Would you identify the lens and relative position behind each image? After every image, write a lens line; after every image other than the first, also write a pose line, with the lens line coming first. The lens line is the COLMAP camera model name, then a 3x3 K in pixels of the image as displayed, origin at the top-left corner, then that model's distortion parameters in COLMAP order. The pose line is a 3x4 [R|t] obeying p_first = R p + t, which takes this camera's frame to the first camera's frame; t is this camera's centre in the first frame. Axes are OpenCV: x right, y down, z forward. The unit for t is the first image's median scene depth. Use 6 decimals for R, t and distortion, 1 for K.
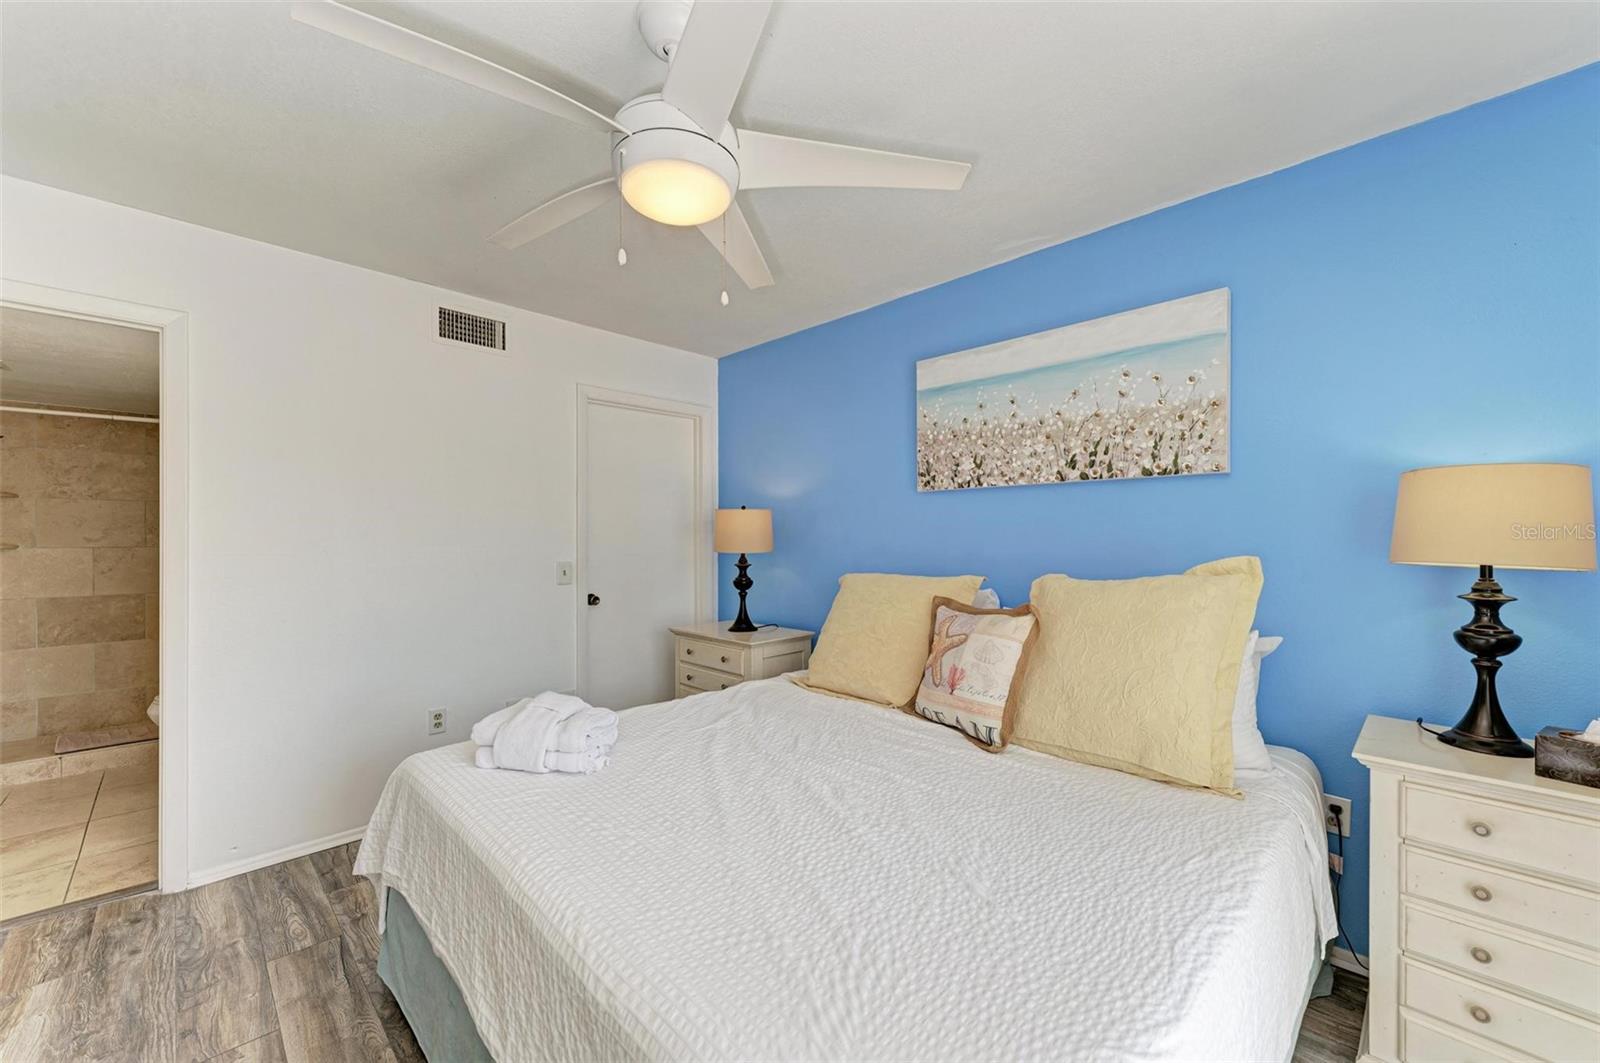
lens RADIAL K [[622.5, 0, 804.3], [0, 622.5, 535.7], [0, 0, 1]] dist [-0.004481, -0.000625]
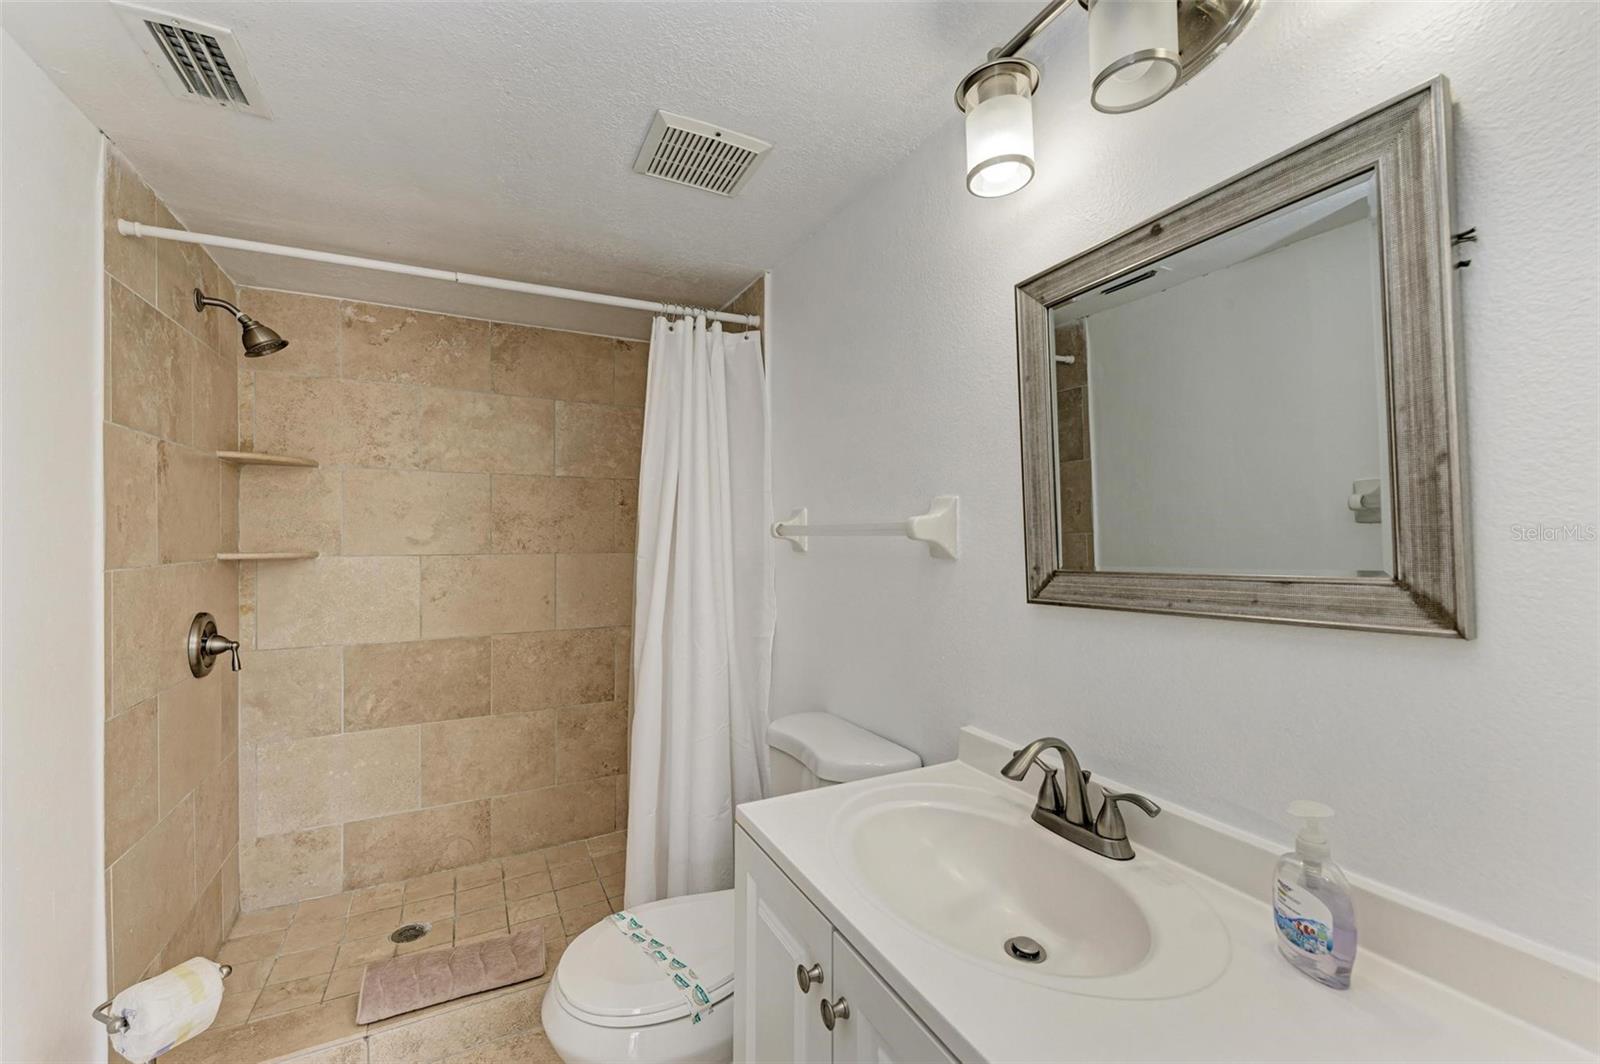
lens RADIAL K [[663.2, 0, 801.3], [0, 663.2, 529.9], [0, 0, 1]] dist [0.004403, -0.000897]
pose [[0.947548, -0.009336, -0.319477, -0.629174], [0.005740, 0.999909, -0.012196, 0.005425], [0.319561, 0.009722, 0.947516, 0.538003]]
